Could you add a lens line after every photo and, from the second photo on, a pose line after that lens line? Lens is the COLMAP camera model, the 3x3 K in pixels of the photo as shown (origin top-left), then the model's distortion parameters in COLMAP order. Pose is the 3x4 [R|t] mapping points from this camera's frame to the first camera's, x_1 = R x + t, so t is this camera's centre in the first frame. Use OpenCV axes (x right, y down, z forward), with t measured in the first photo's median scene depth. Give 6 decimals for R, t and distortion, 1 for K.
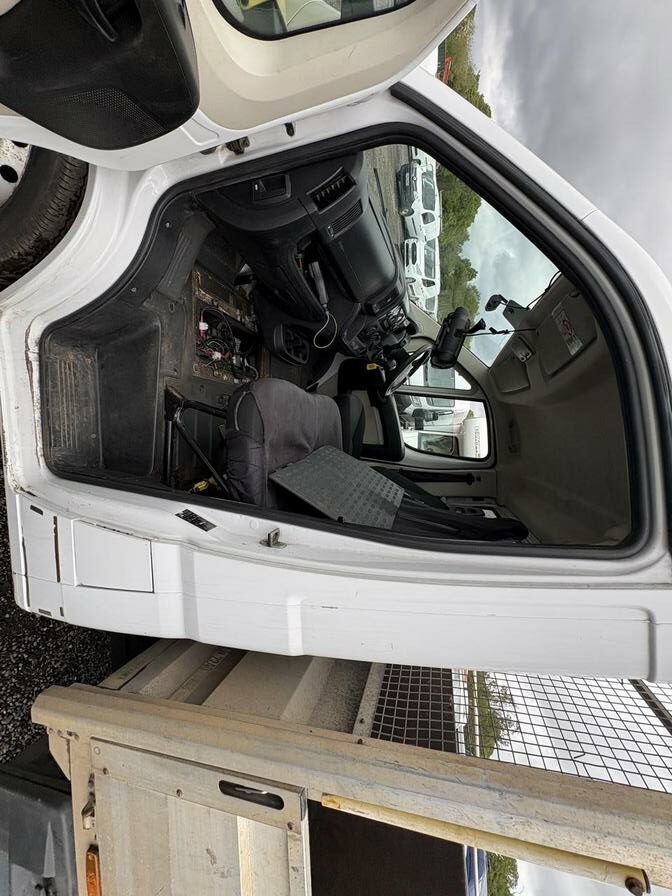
lens RADIAL K [[363.7, 0, 332.7], [0, 363.7, 454.1], [0, 0, 1]] dist [0.001672, -0.000848]
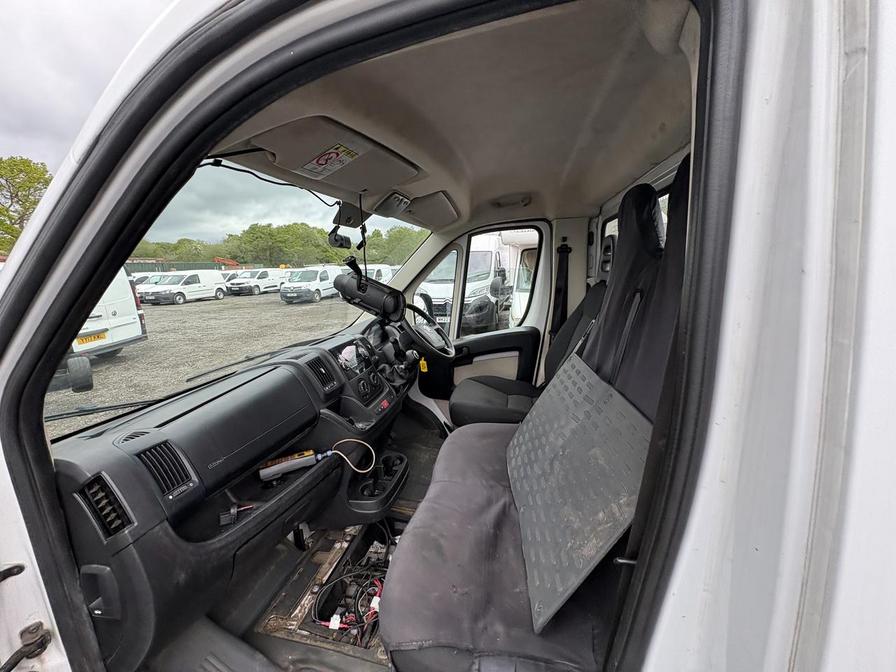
lens RADIAL K [[363.7, 0, 450.2], [0, 363.7, 333.3], [0, 0, 1]] dist [0.001672, -0.000848]
pose [[0.049854, -0.995687, 0.078237, 0.126428], [0.969195, 0.029313, -0.244543, 0.028011], [0.241195, 0.088018, 0.966477, 0.193328]]
